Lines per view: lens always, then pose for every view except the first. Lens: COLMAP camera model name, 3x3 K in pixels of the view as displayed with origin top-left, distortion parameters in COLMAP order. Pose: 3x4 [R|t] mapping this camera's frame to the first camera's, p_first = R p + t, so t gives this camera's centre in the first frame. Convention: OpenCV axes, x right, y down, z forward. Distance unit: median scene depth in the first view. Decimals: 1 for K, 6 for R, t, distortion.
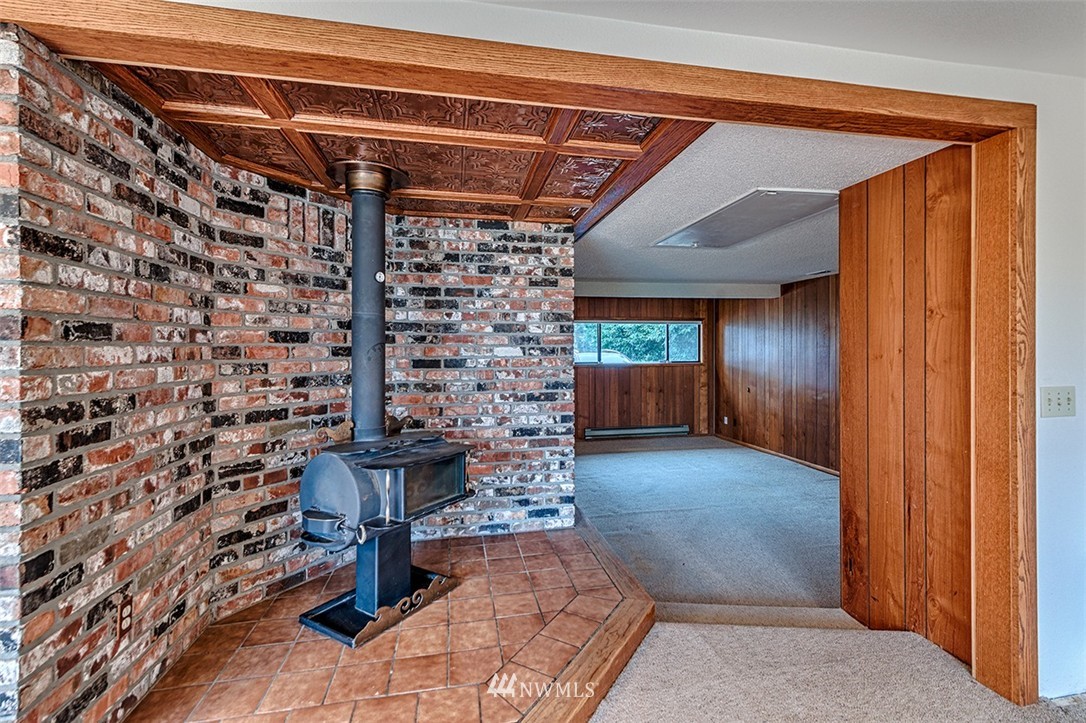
lens RADIAL K [[467.8, 0, 544.5], [0, 467.8, 355.4], [0, 0, 1]] dist [0.003263, -0.000987]
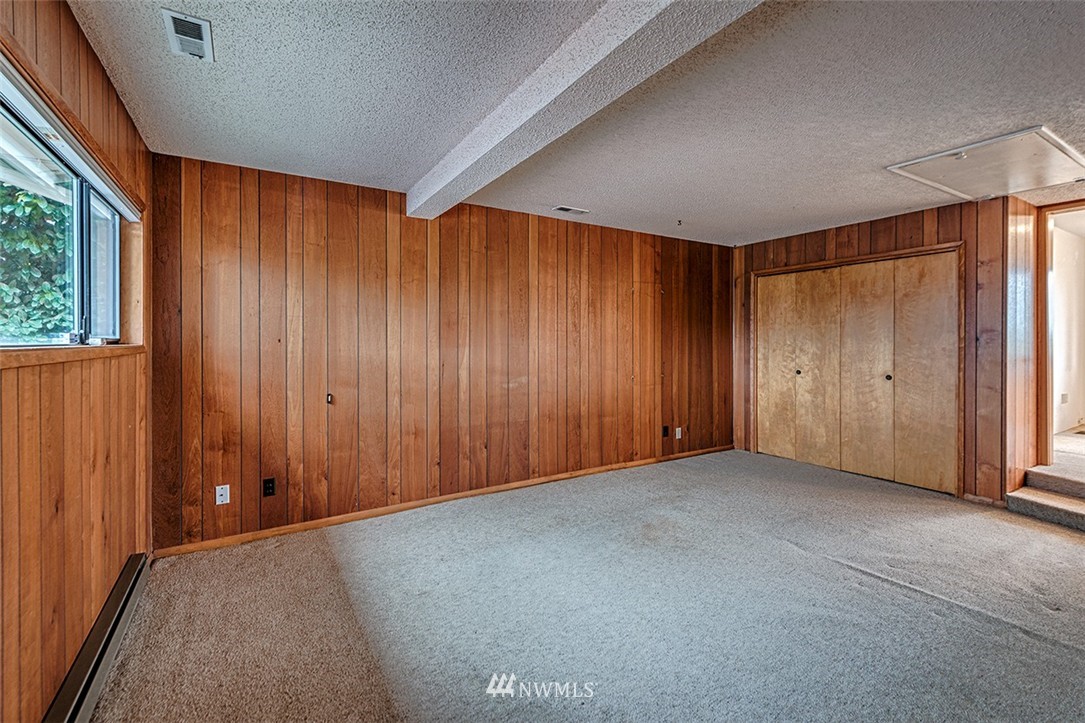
lens RADIAL K [[467.4, 0, 537.3], [0, 467.4, 335.7], [0, 0, 1]] dist [0.003263, -0.000987]
pose [[-0.356382, -0.000820, 0.934340, -0.067591], [0.006645, 0.999972, 0.003412, 0.013895], [-0.934317, 0.007425, -0.356366, 1.108185]]
